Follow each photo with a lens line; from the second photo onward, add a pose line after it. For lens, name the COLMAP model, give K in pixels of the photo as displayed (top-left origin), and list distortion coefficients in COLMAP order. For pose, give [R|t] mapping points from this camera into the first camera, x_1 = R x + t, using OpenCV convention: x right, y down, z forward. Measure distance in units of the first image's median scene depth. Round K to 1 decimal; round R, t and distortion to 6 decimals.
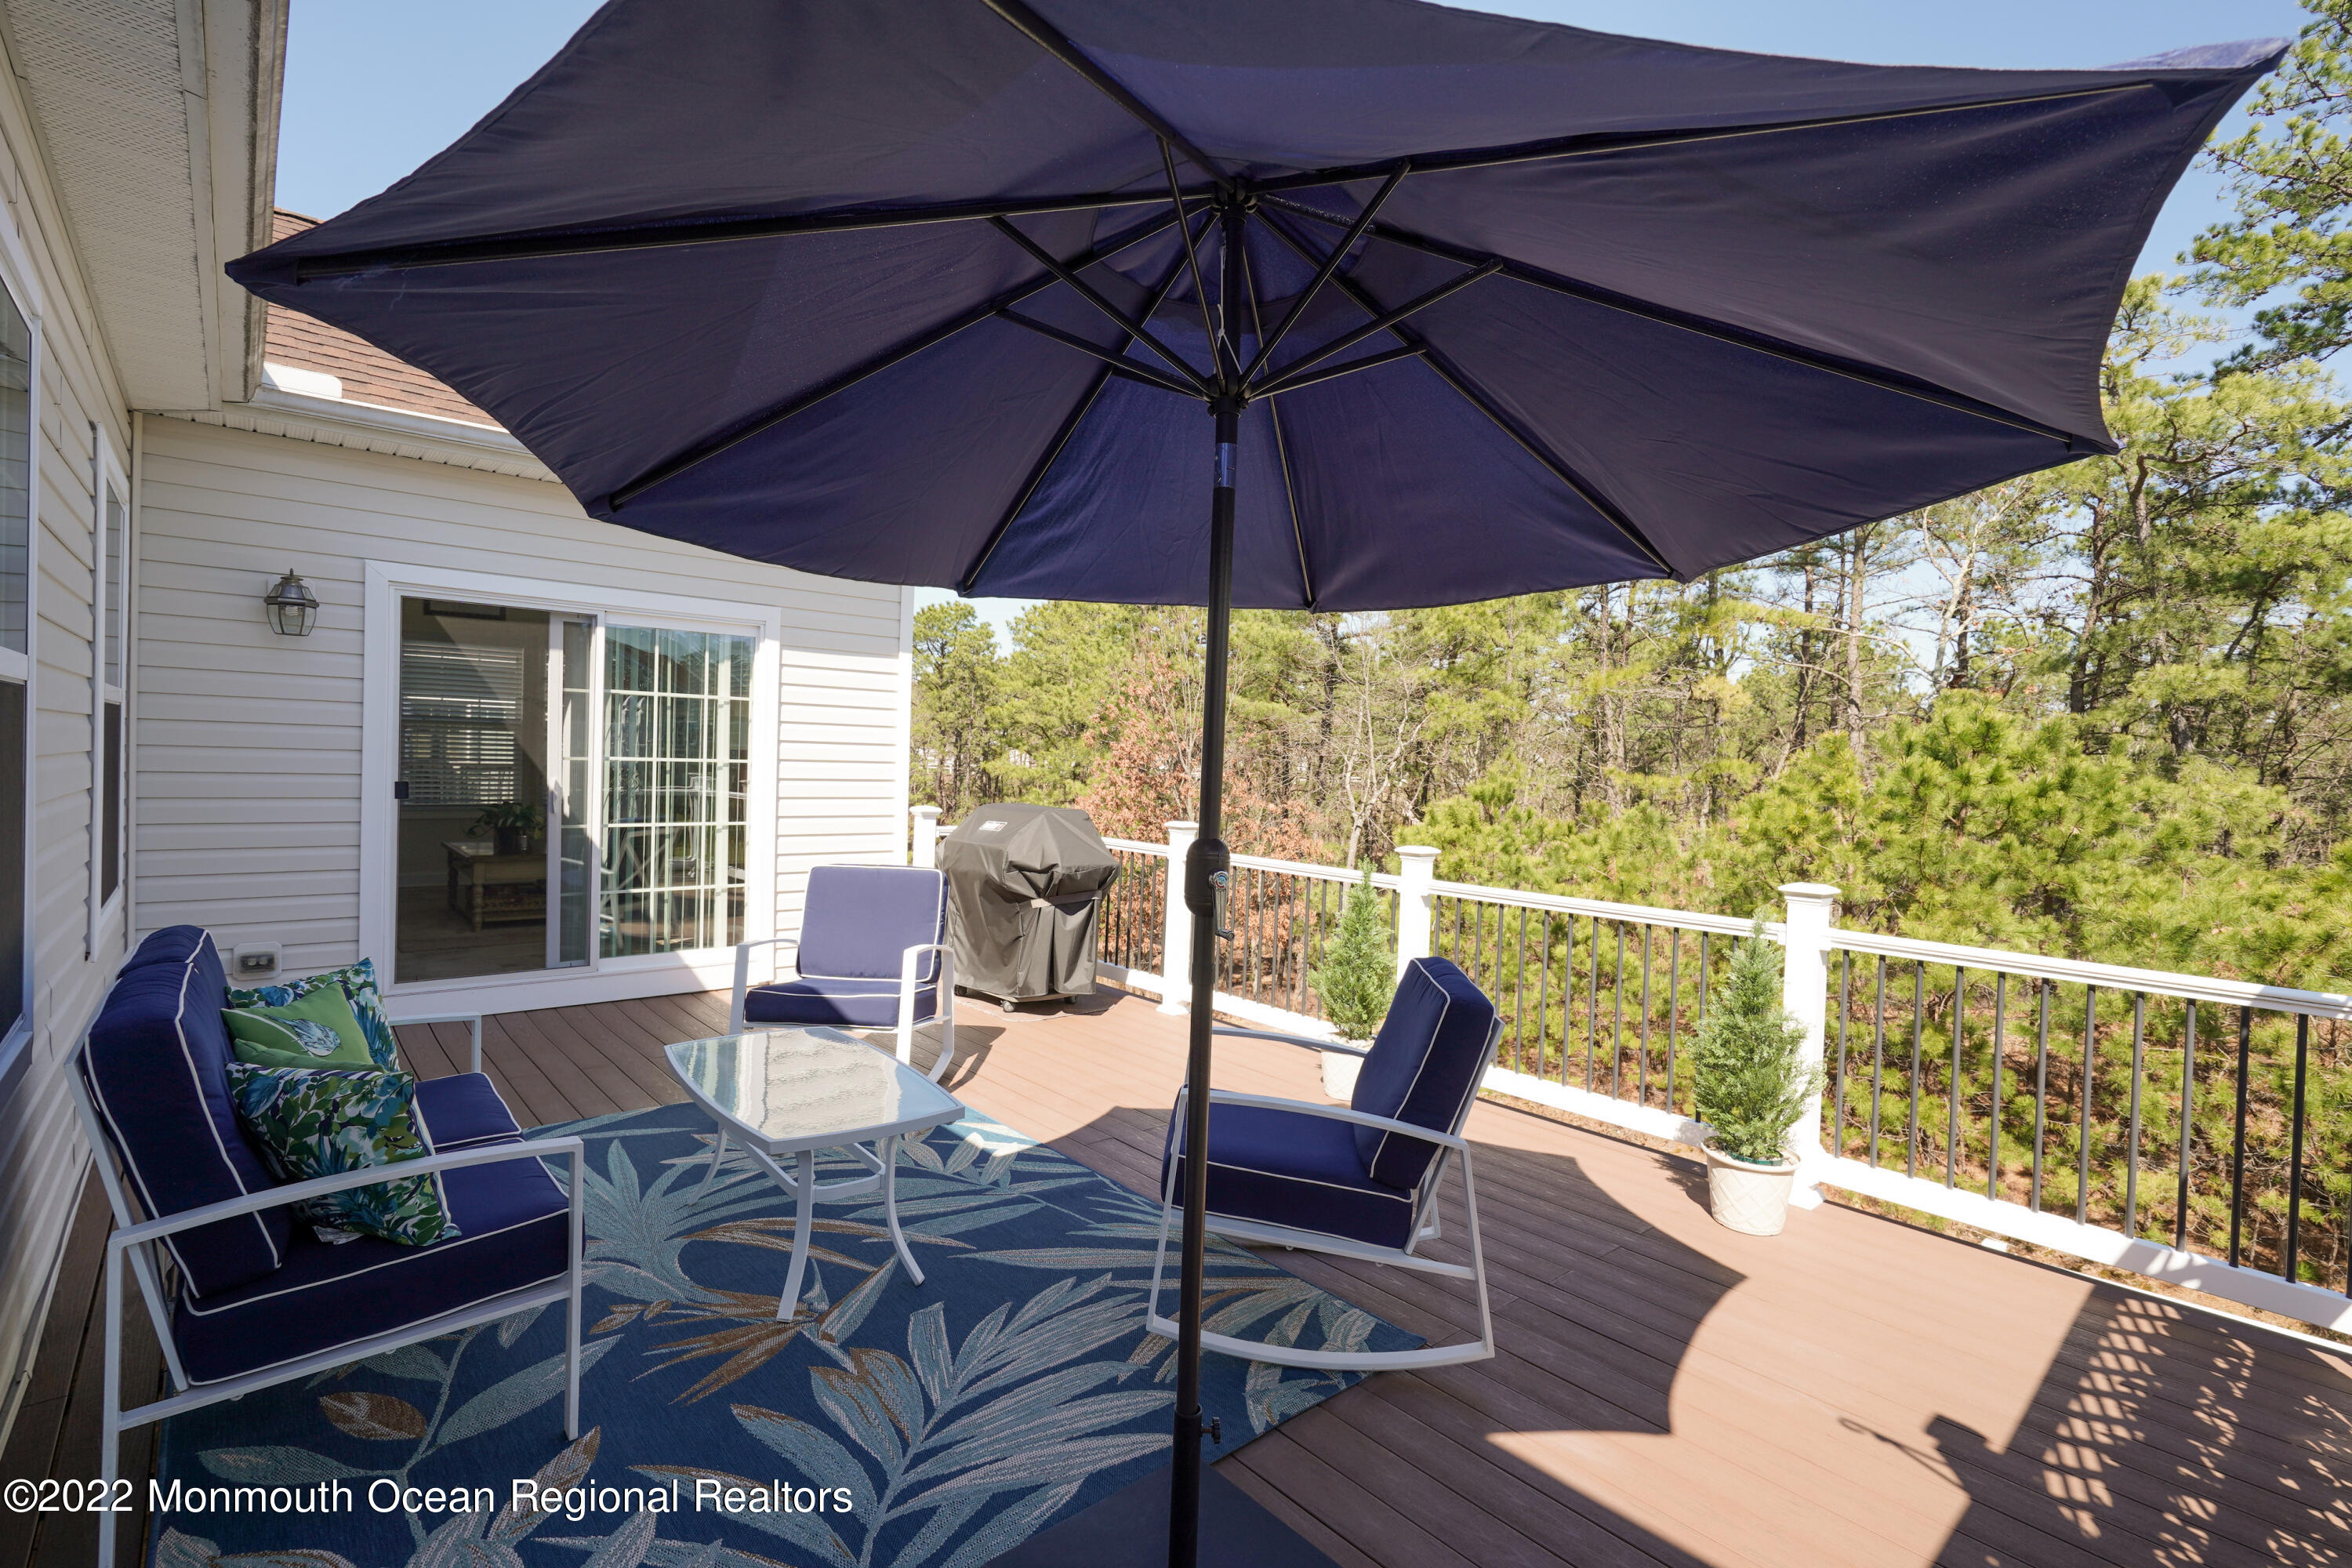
lens RADIAL K [[1084.9, 0, 1170.5], [0, 1084.9, 775.6], [0, 0, 1]] dist [-0.002543, 0.000132]
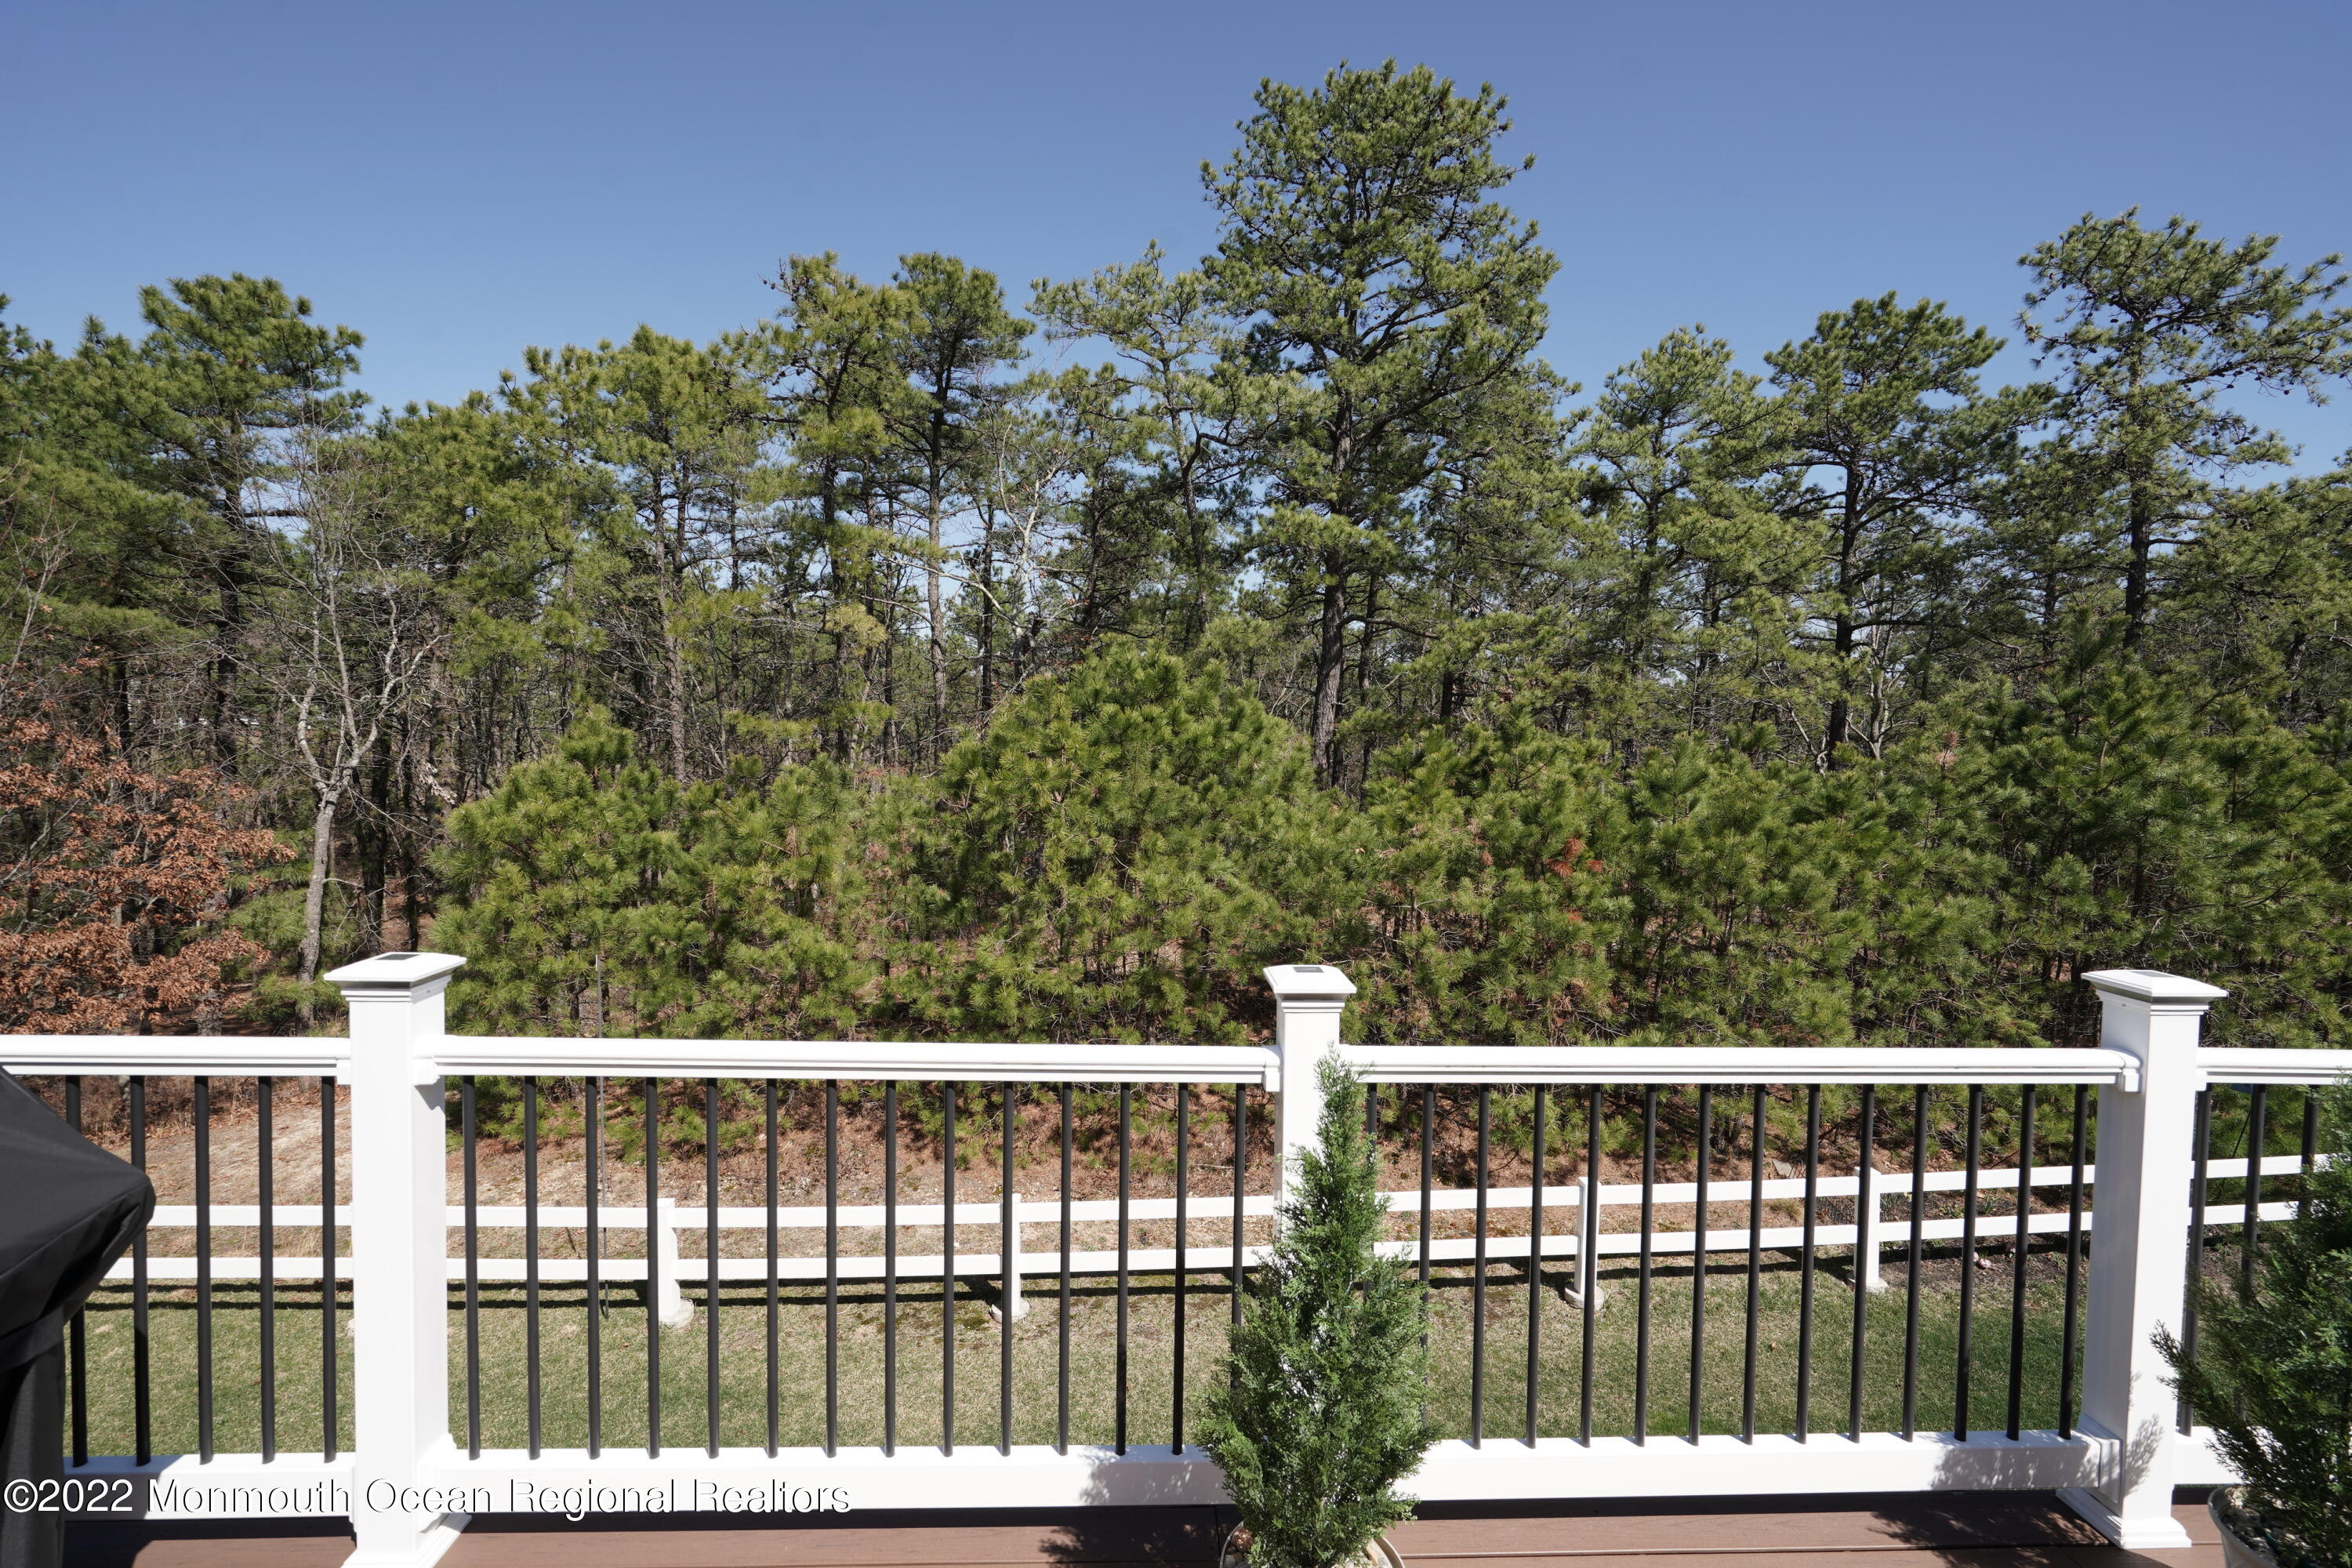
lens RADIAL K [[1084.9, 0, 1170.5], [0, 1084.9, 775.6], [0, 0, 1]] dist [-0.002543, 0.000132]
pose [[0.616789, -0.065756, 0.784377, -0.154494], [0.014806, 0.997297, 0.071963, -0.053376], [-0.786989, -0.032773, 0.616096, 0.985807]]
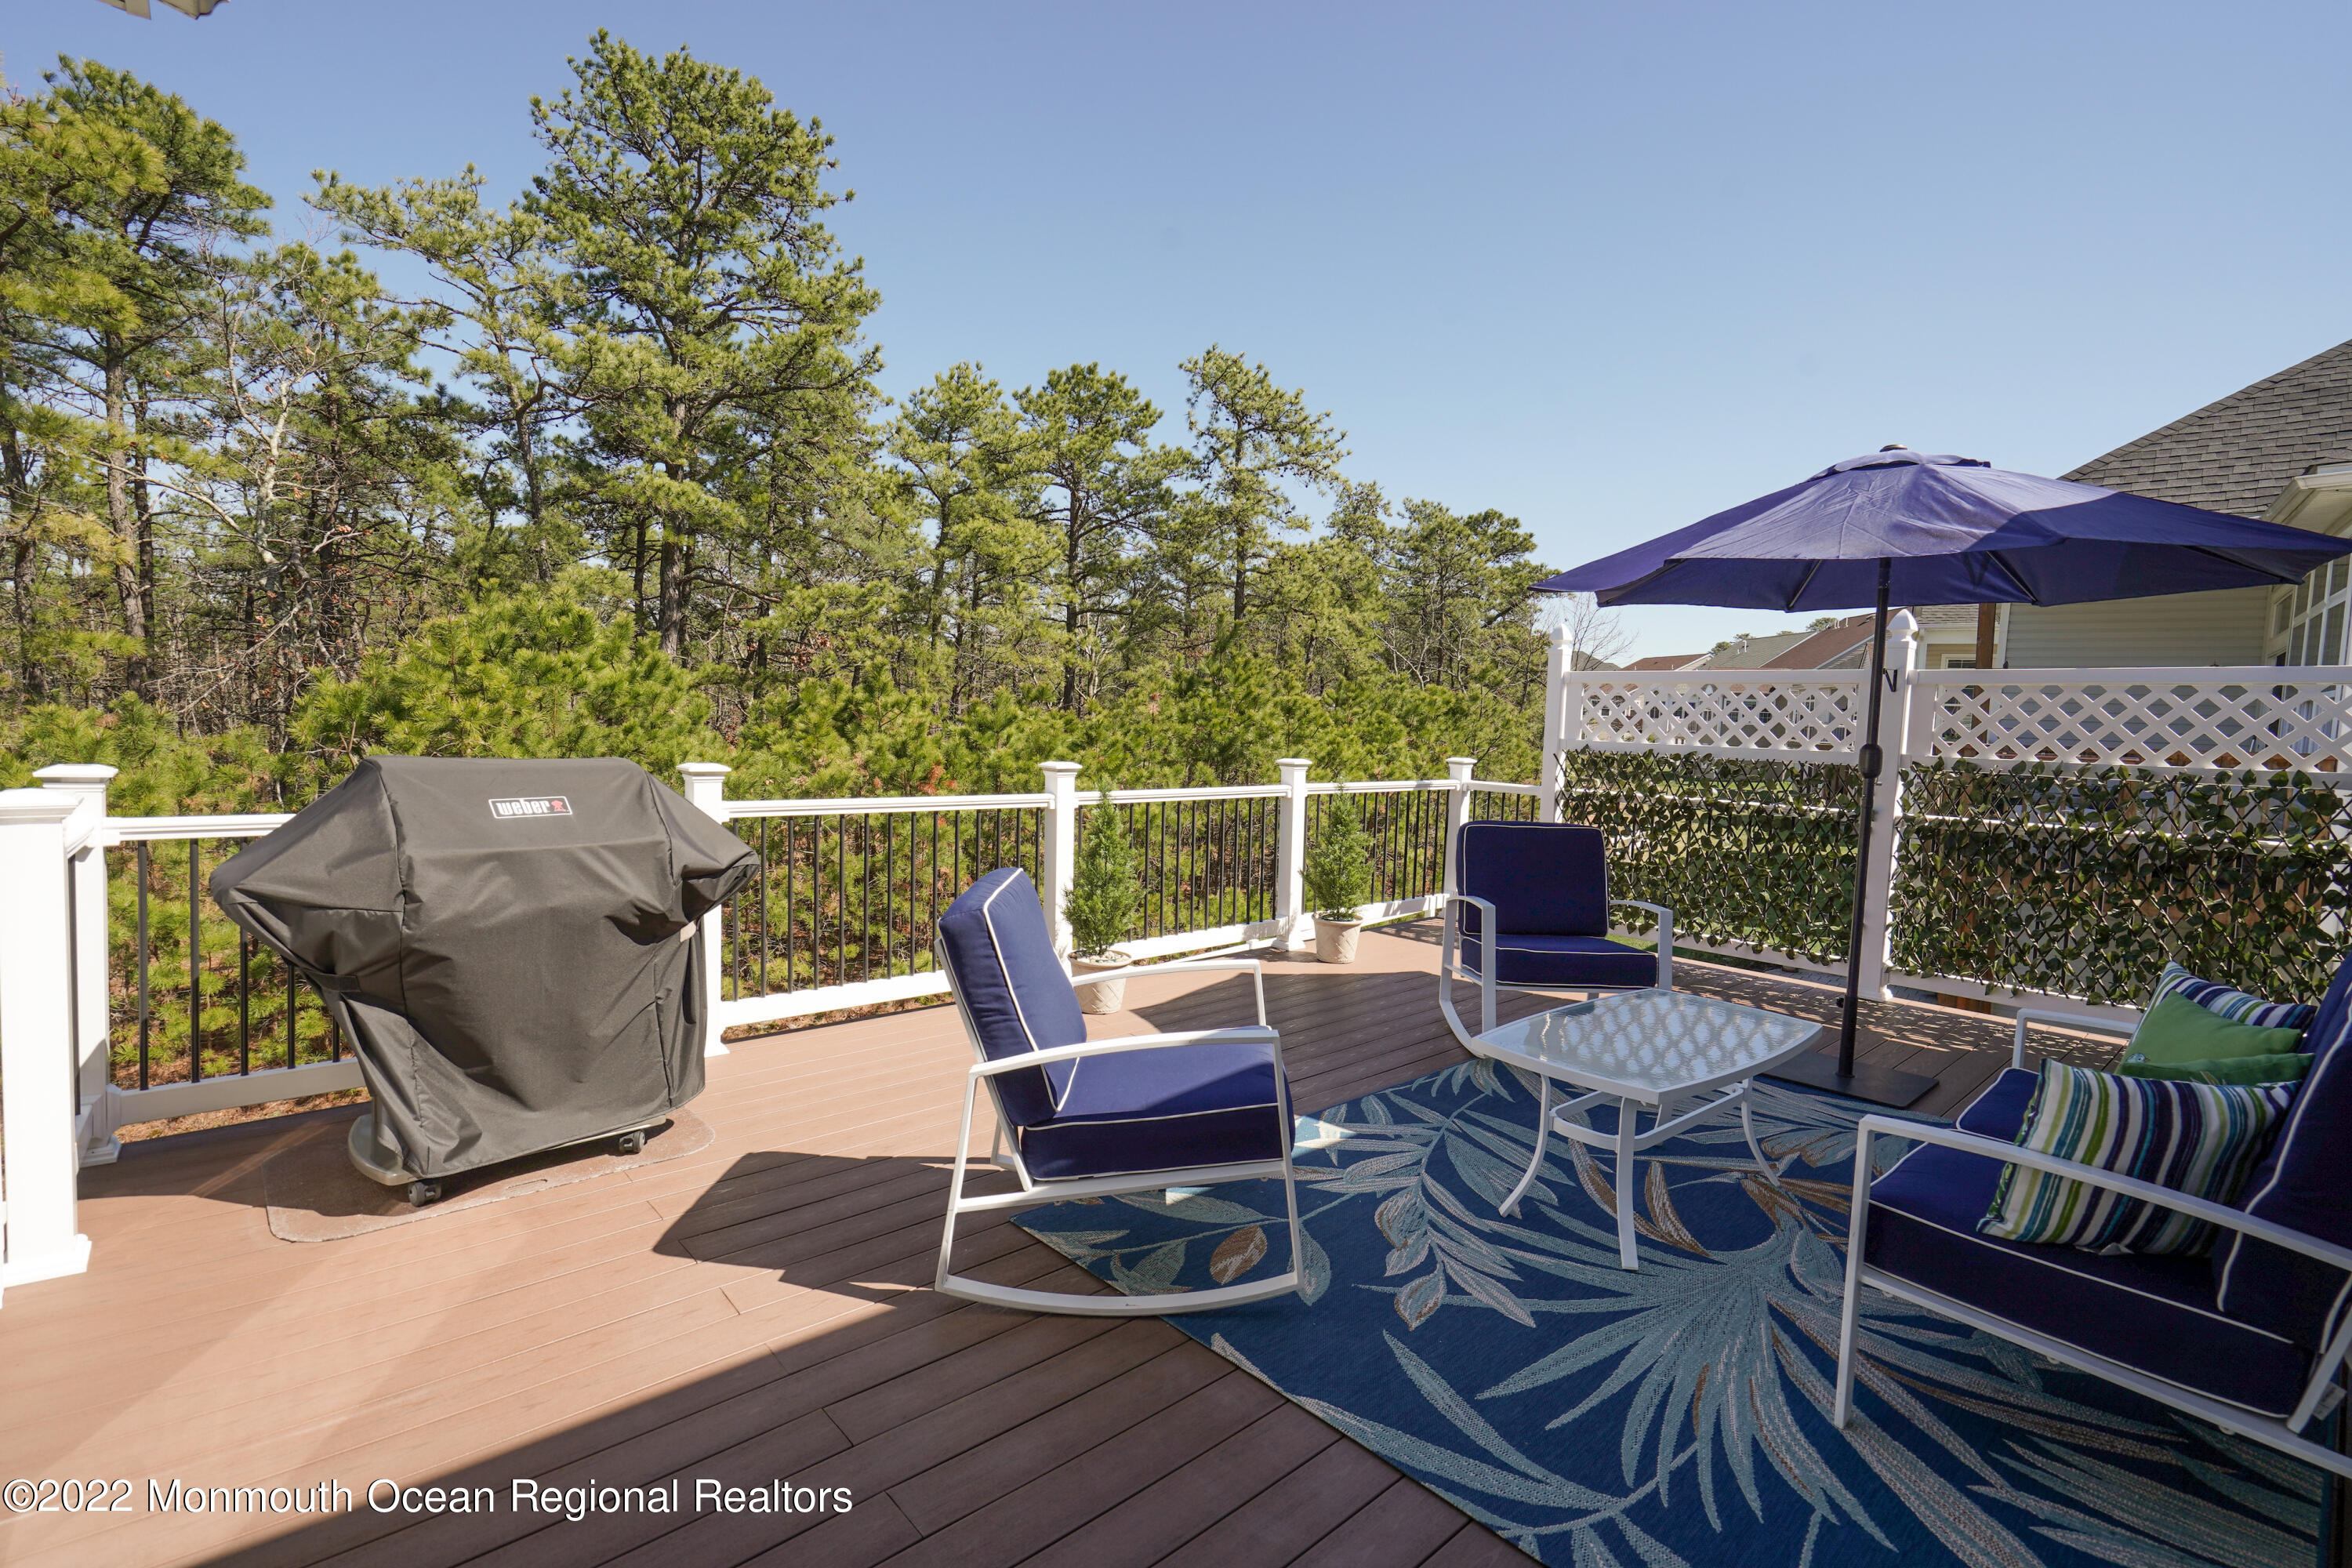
lens RADIAL K [[1084.9, 0, 1170.5], [0, 1084.9, 775.6], [0, 0, 1]] dist [-0.002543, 0.000132]
pose [[-0.013546, -0.102309, 0.994660, -0.997968], [-0.024190, 0.994494, 0.101962, -0.036456], [-0.999616, -0.022679, -0.015946, 1.134368]]
